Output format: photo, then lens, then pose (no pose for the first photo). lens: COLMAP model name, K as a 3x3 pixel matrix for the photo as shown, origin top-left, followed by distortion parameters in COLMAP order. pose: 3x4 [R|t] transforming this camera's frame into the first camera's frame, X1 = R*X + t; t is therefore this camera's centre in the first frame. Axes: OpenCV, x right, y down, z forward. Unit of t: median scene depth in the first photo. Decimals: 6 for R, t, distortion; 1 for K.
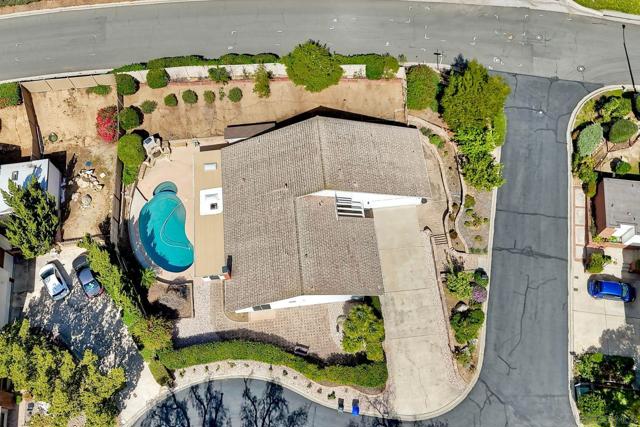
lens RADIAL K [[569.6, 0, 333.2], [0, 569.6, 214.9], [0, 0, 1]] dist [0.073973, -0.125910]
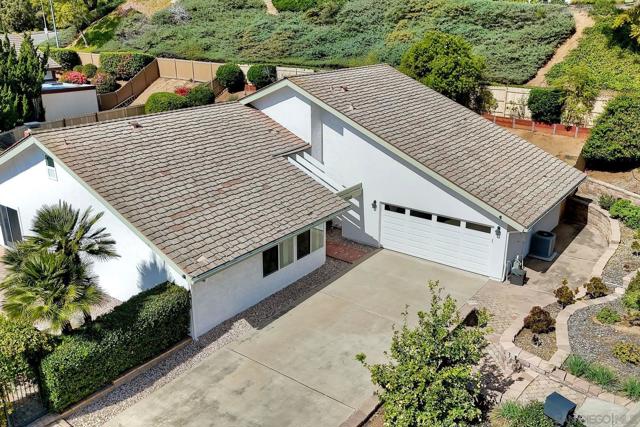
lens RADIAL K [[562.5, 0, 318.7], [0, 562.5, 214.7], [0, 0, 1]] dist [0.061321, -0.067339]
pose [[0.725954, 0.237808, -0.645320, 0.289143], [-0.631766, 0.601385, -0.489089, 0.201526], [0.271777, 0.762747, 0.586817, 0.742267]]
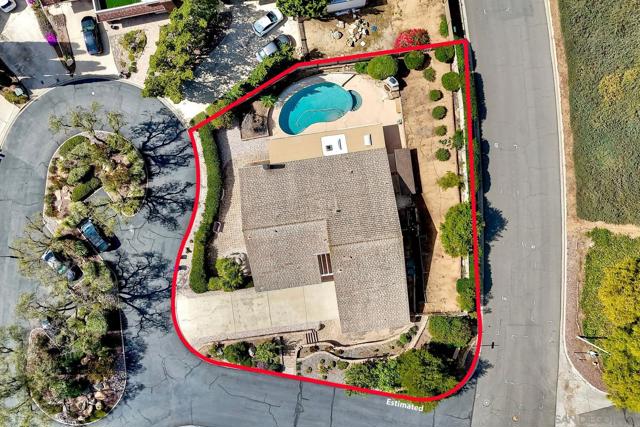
lens RADIAL K [[562.5, 0, 318.7], [0, 562.5, 214.7], [0, 0, 1]] dist [0.061321, -0.067339]
pose [[0.030187, 0.999202, 0.026174, -0.099209], [-0.903806, 0.016103, 0.427638, -0.471266], [0.426875, -0.036565, 0.903571, -0.055180]]
